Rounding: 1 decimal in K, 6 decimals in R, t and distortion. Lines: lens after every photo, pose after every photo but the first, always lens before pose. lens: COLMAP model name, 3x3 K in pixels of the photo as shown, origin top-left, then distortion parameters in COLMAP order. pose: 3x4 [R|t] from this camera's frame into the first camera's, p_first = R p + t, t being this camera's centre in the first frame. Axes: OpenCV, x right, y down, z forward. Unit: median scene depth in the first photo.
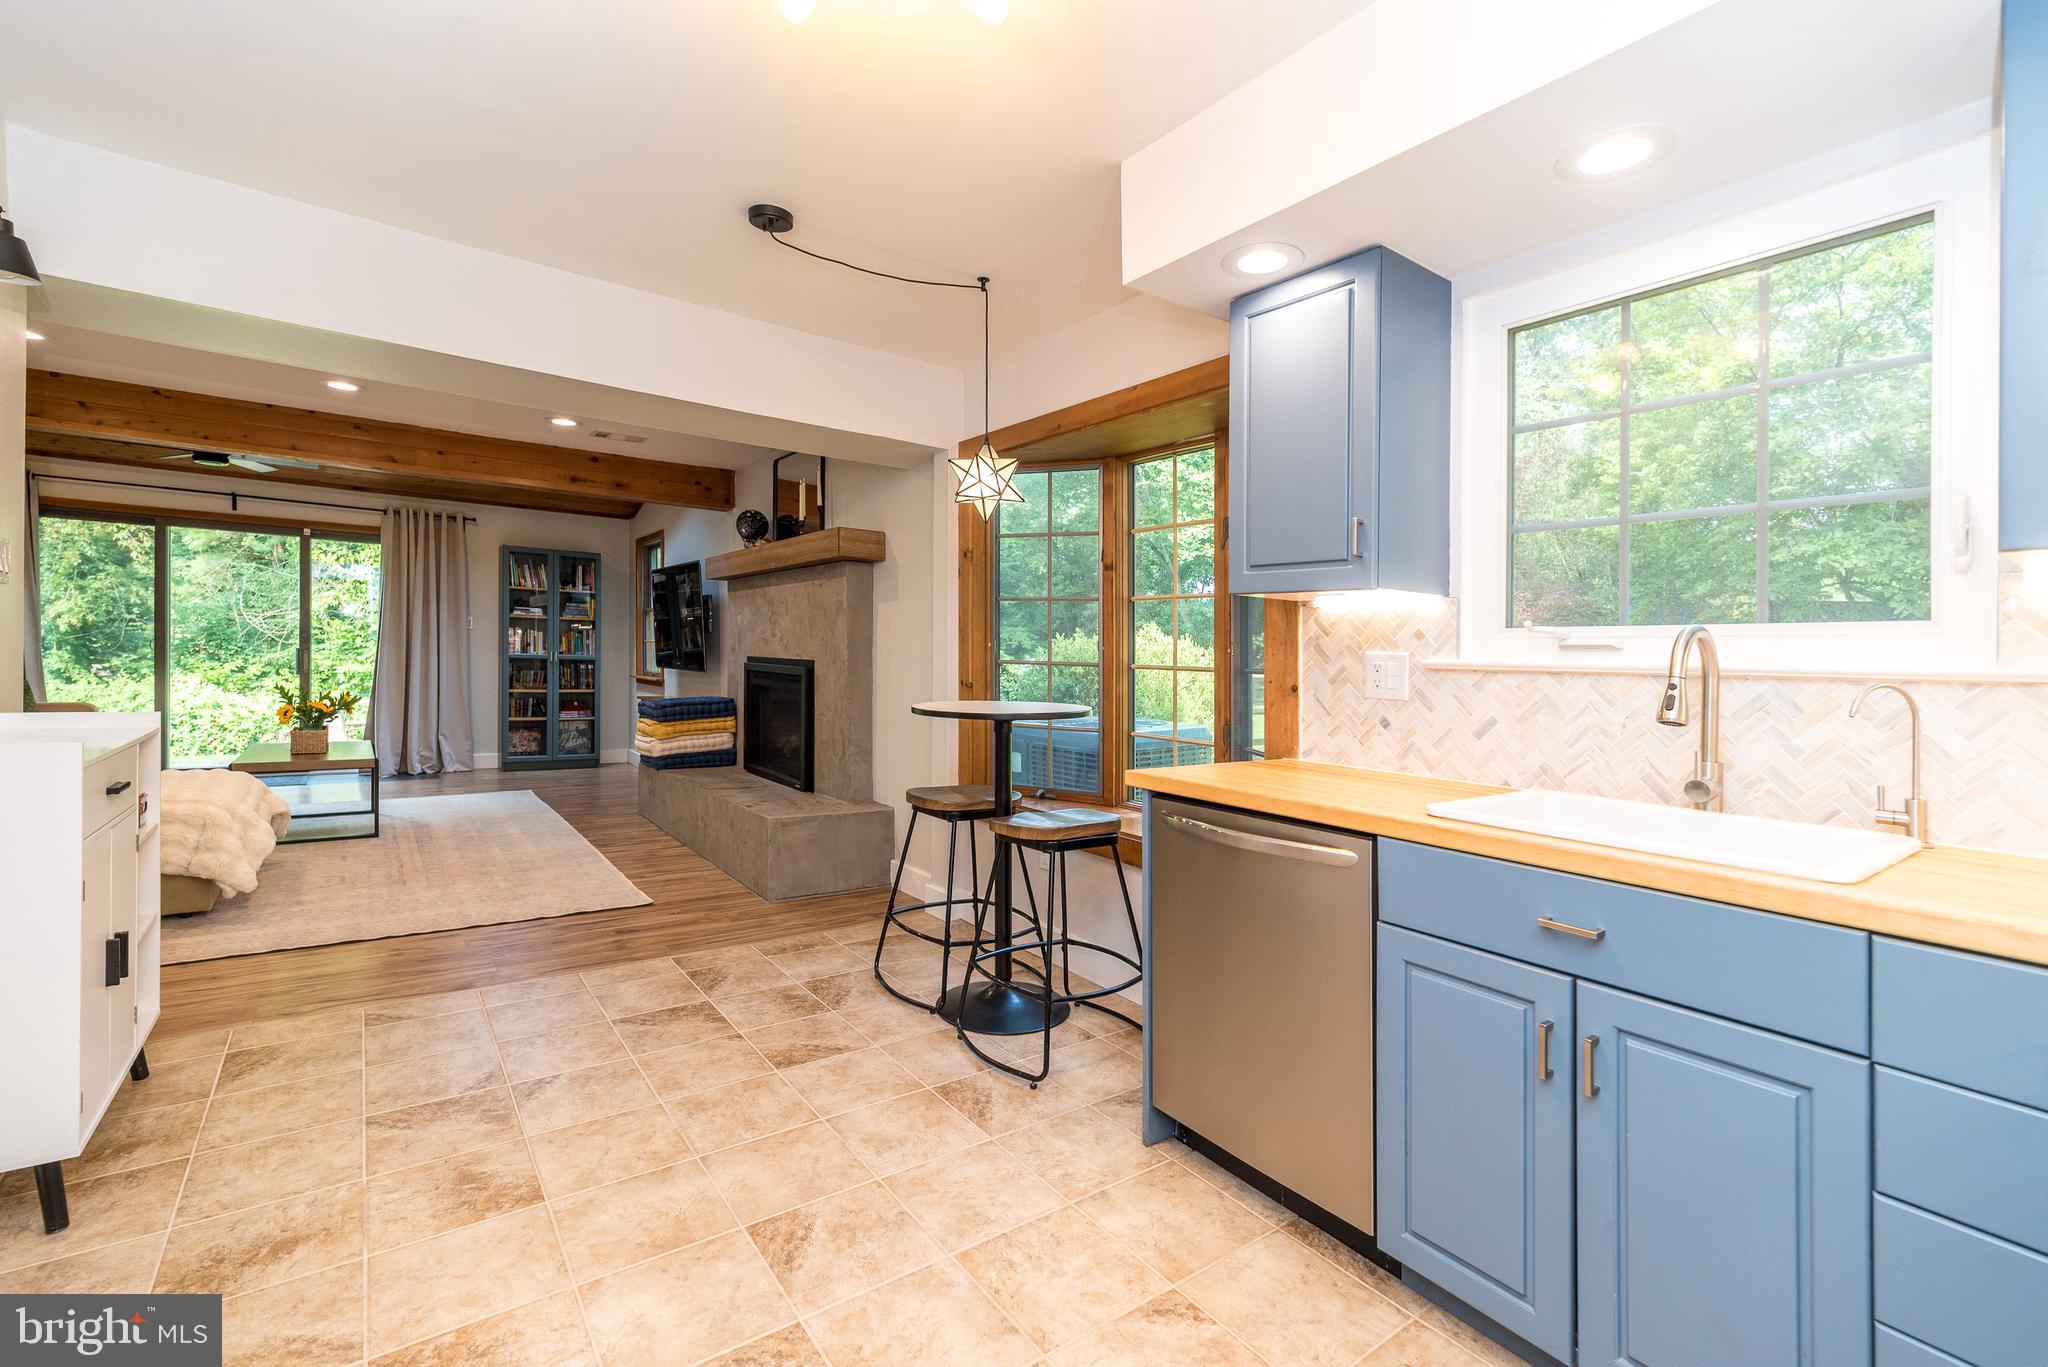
lens RADIAL K [[893.8, 0, 1016.1], [0, 893.8, 703.9], [0, 0, 1]] dist [0.003627, 0.000612]
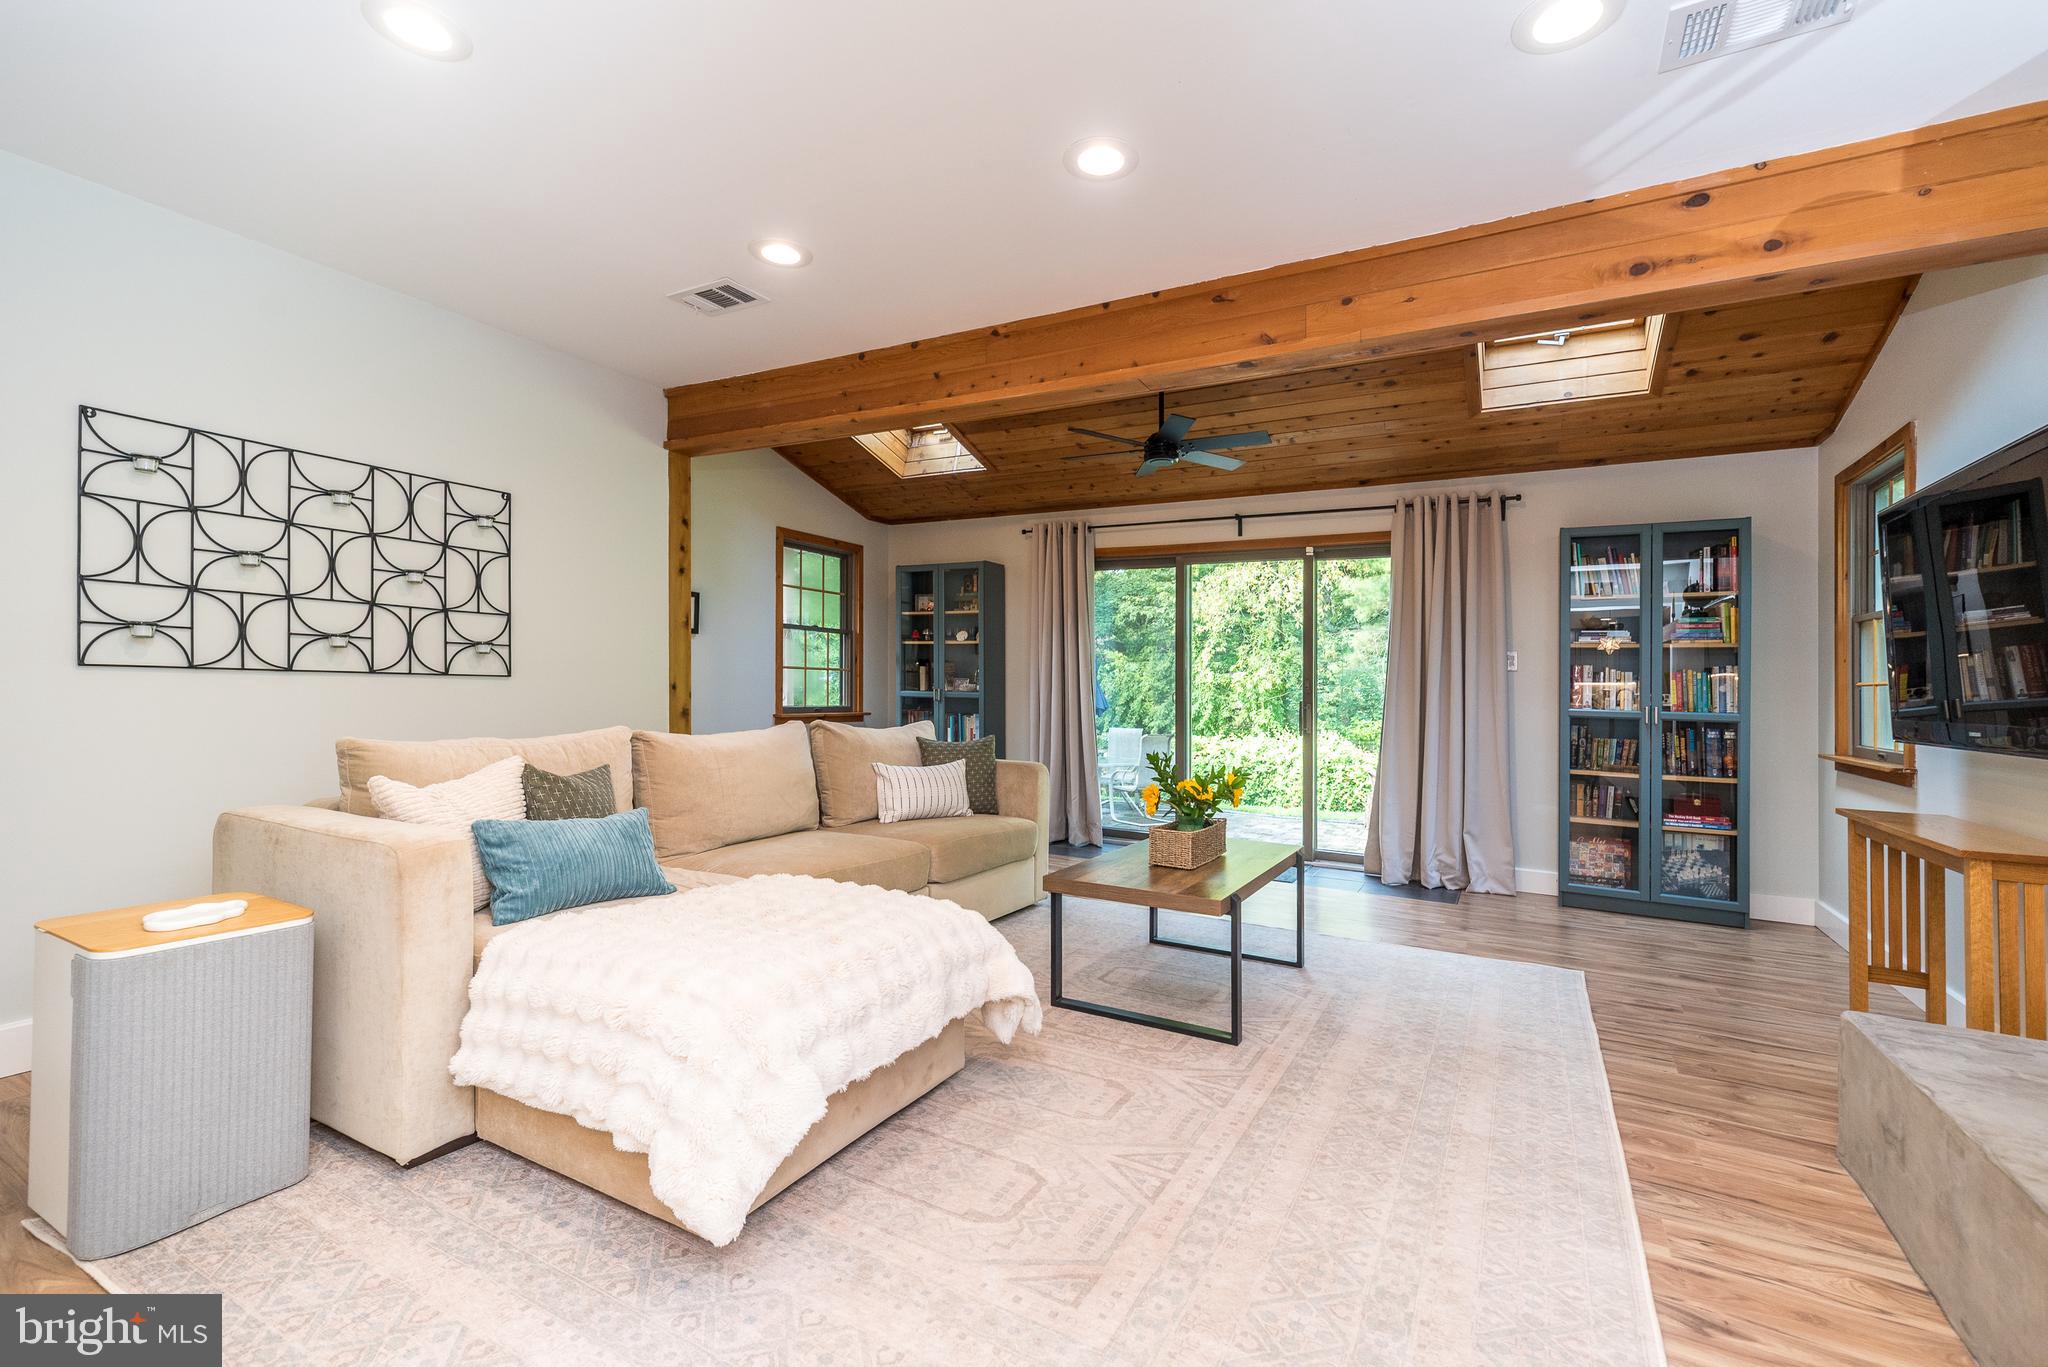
lens RADIAL K [[893.8, 0, 1031.9], [0, 893.8, 669.9], [0, 0, 1]] dist [0.003627, 0.000612]
pose [[0.422804, -0.037655, -0.905439, -0.175893], [-0.059300, 0.995845, -0.069105, -0.019737], [0.904279, 0.082911, 0.418814, 0.419124]]
